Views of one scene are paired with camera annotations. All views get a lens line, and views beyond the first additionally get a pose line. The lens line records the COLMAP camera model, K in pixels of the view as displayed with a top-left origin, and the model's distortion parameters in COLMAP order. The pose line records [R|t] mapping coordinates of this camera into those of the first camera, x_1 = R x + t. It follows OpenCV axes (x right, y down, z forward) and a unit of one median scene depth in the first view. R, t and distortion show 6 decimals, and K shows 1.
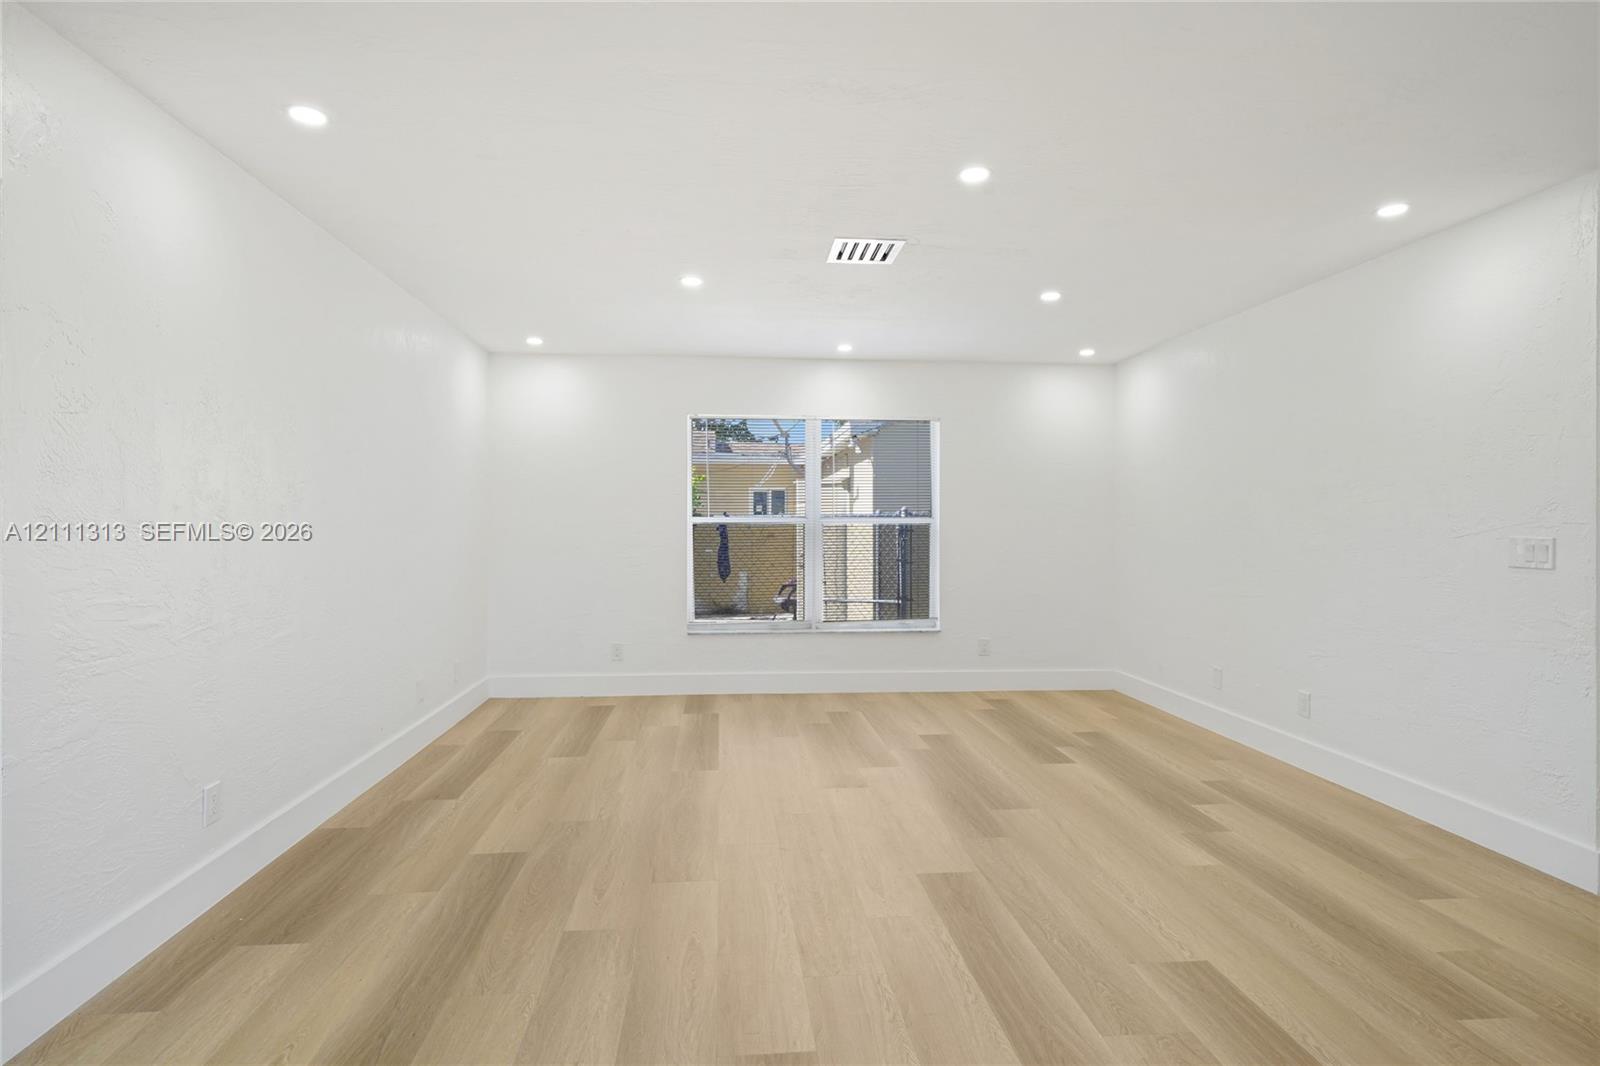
lens RADIAL K [[799.7, 0, 806.4], [0, 799.7, 540.6], [0, 0, 1]] dist [0.005528, 0.000783]
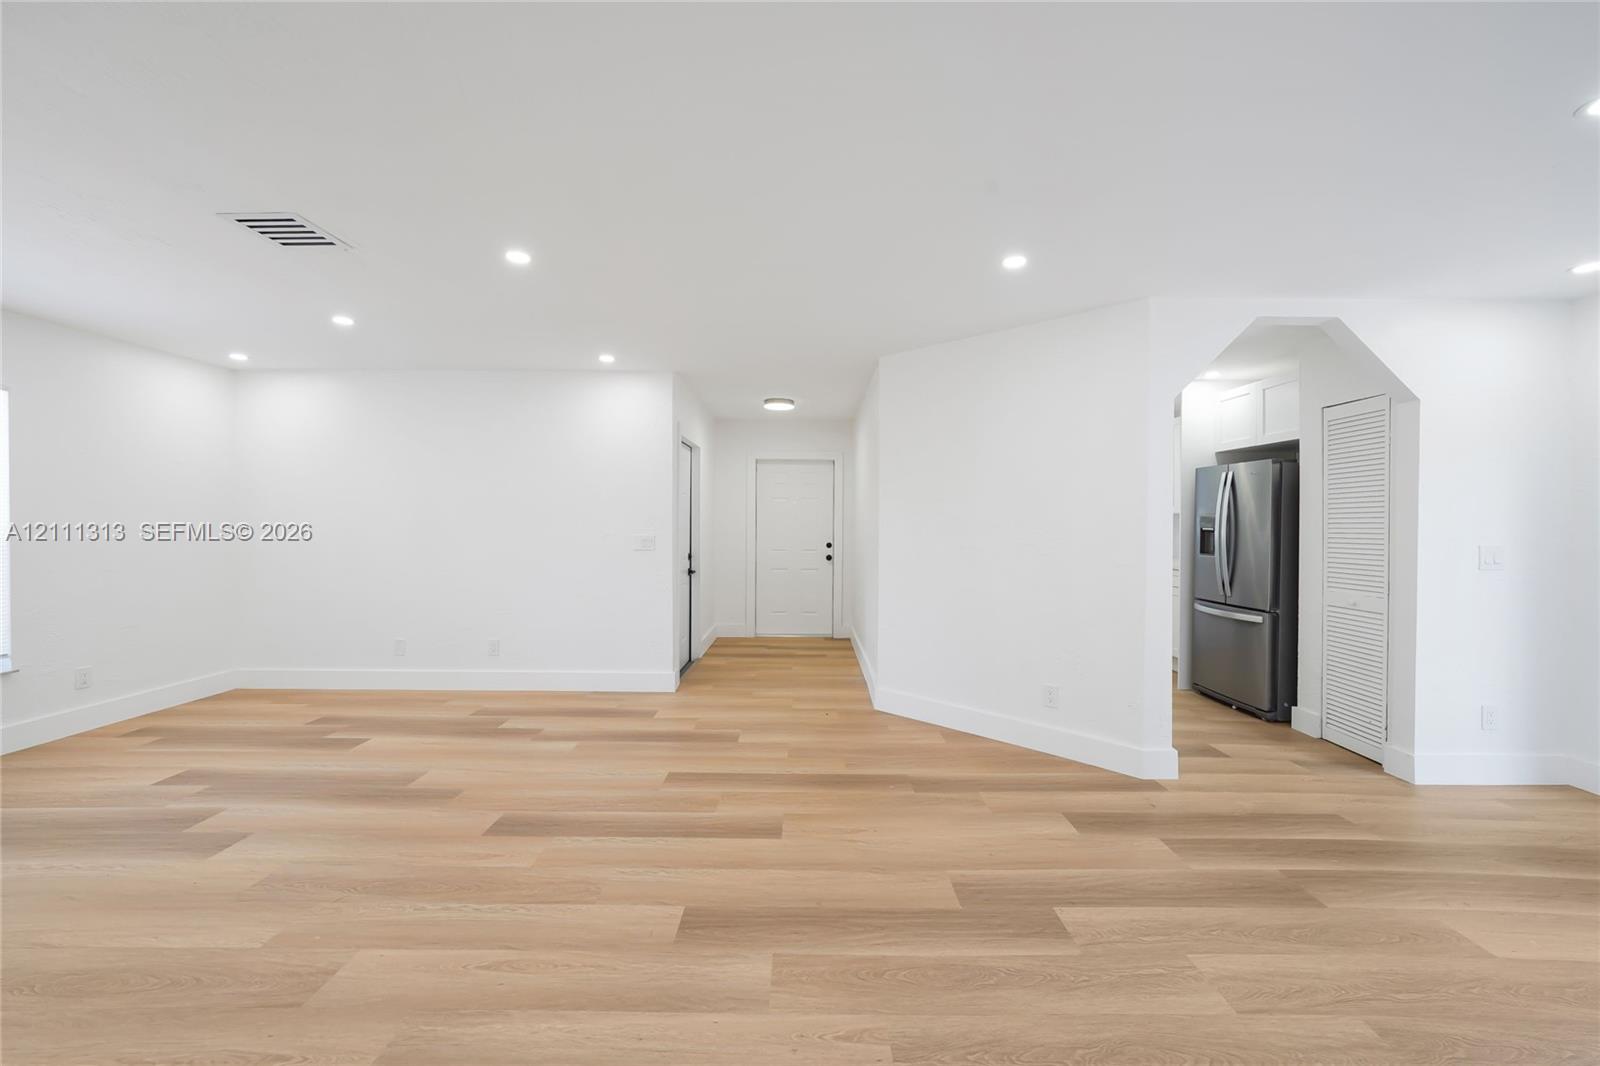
lens RADIAL K [[640.7, 0, 782.6], [0, 640.7, 519.6], [0, 0, 1]] dist [-0.010417, 0.002963]
pose [[0.122456, 0.004304, 0.992465, -0.463057], [0.016611, 0.999842, -0.006385, -0.017402], [-0.992335, 0.017268, 0.122365, 0.284885]]
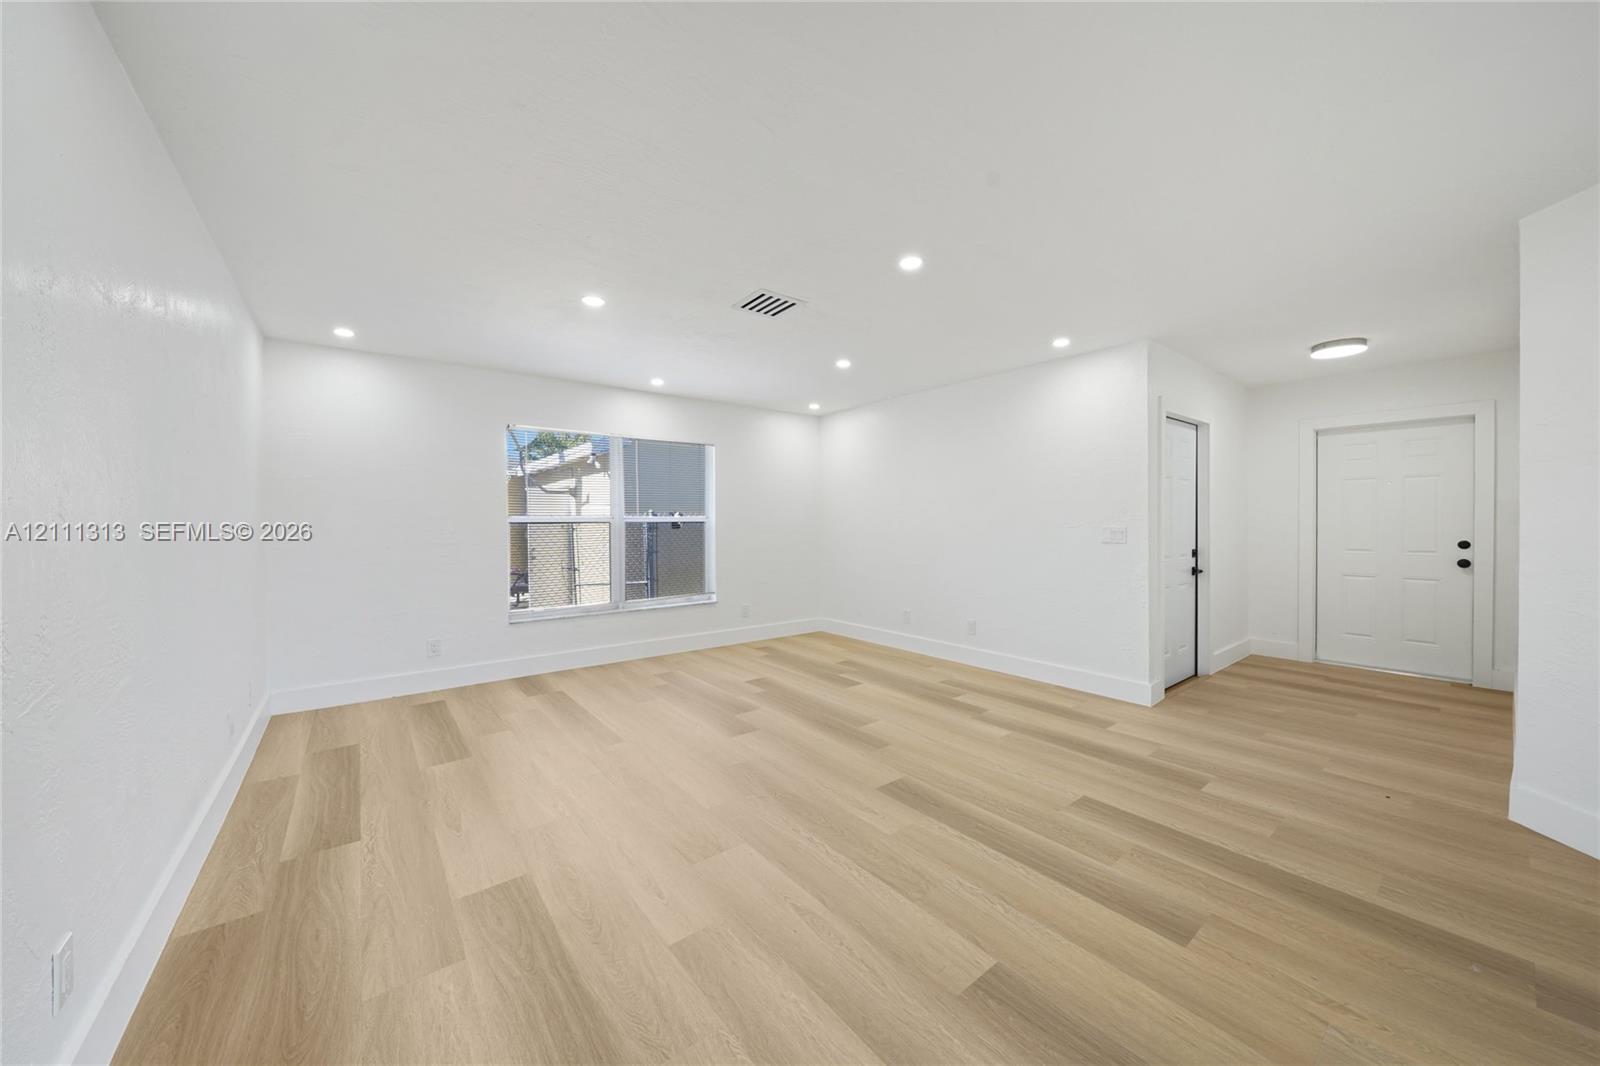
lens RADIAL K [[549.6, 0, 799.5], [0, 549.6, 527.3], [0, 0, 1]] dist [-0.003039, -0.000481]
pose [[0.845267, -0.009652, 0.534257, -0.280190], [0.016831, 0.999822, -0.008566, -0.002579], [-0.534079, 0.016232, 0.845279, 0.192360]]
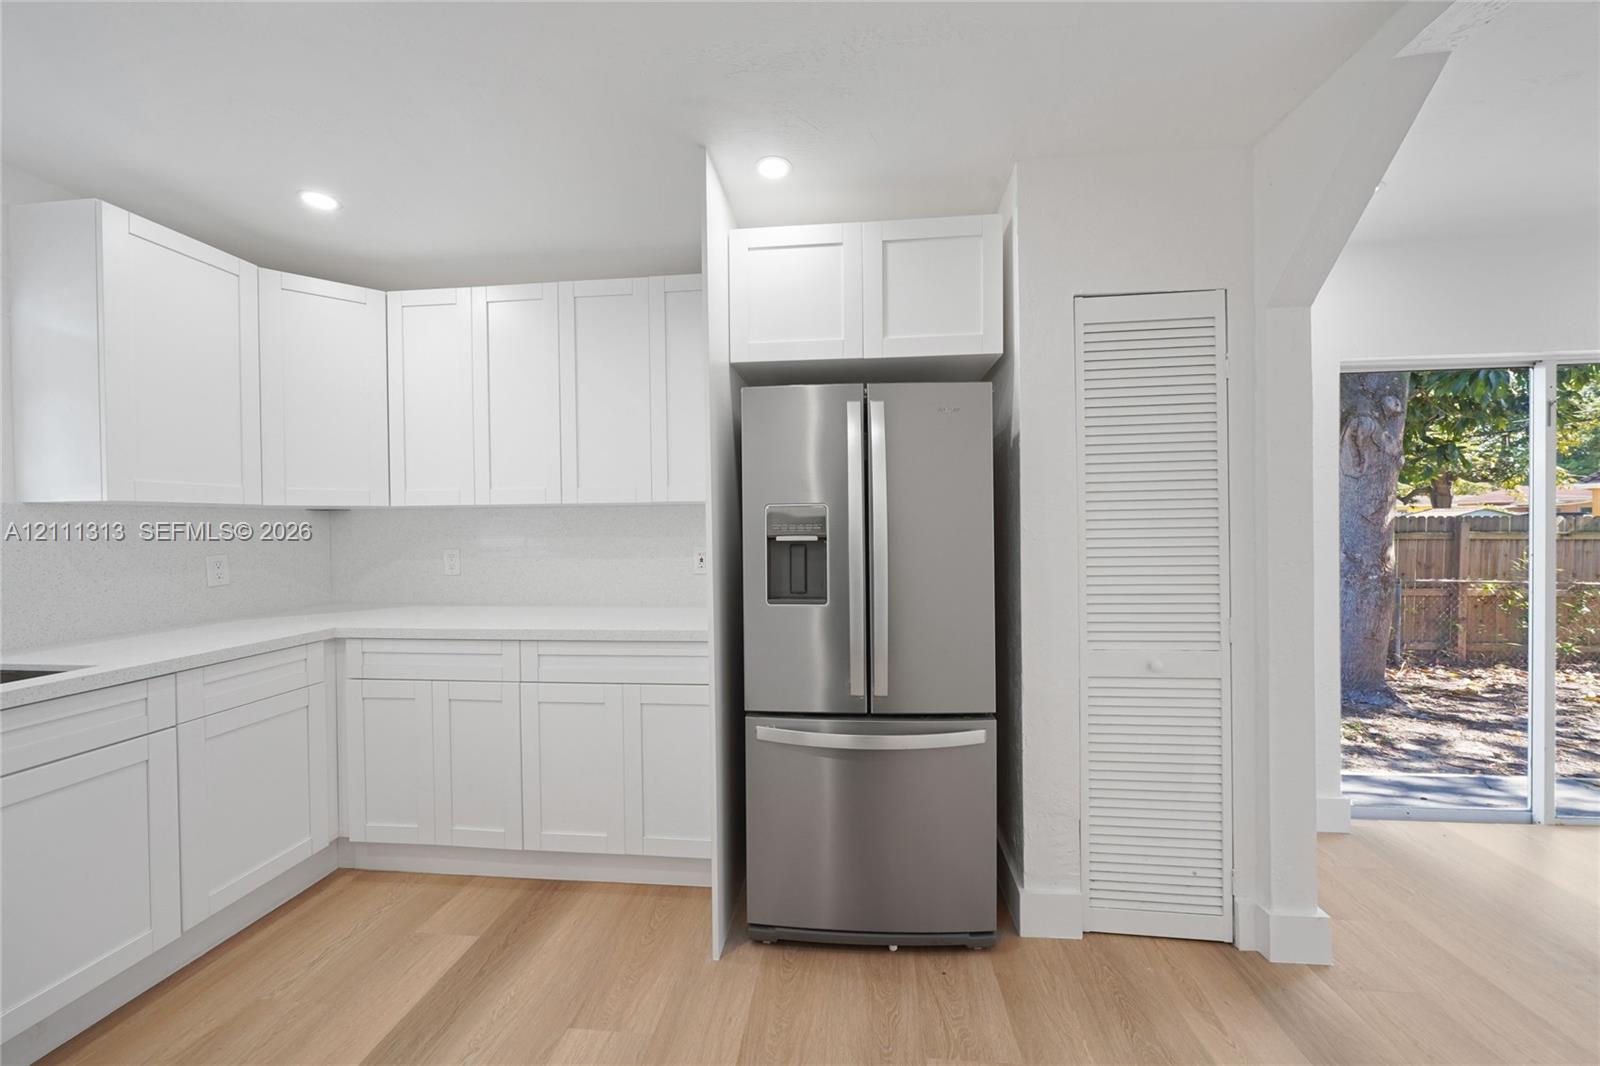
lens RADIAL K [[574.9, 0, 808.1], [0, 574.9, 526.9], [0, 0, 1]] dist [-0.018569, 0.003149]
pose [[-0.983001, 0.012739, 0.183155, 0.583236], [0.016861, 0.999638, 0.020965, -0.012113], [-0.182822, 0.023697, -0.982860, 0.095111]]
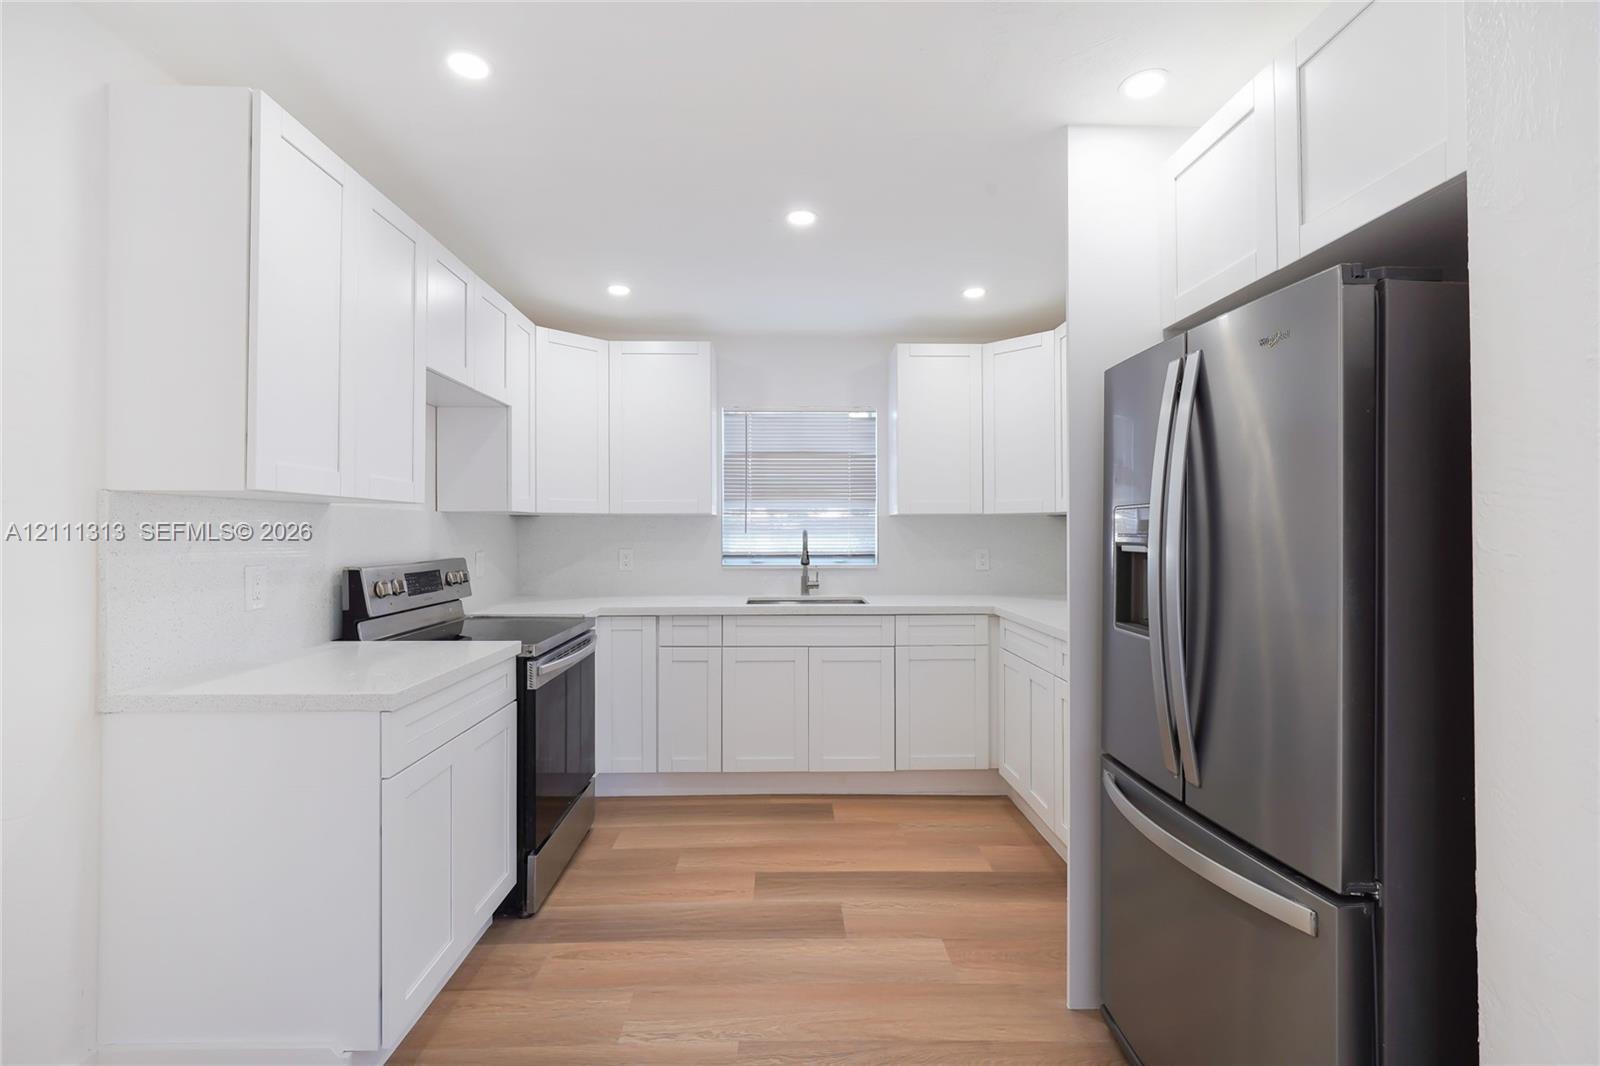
lens RADIAL K [[727.5, 0, 821.2], [0, 727.5, 521.9], [0, 0, 1]] dist [-0.003902, 0.003299]
pose [[0.049768, 0.016172, 0.998630, 0.270272], [0.021949, 0.999610, -0.017282, -0.008498], [-0.998520, 0.022779, 0.049394, -0.130931]]
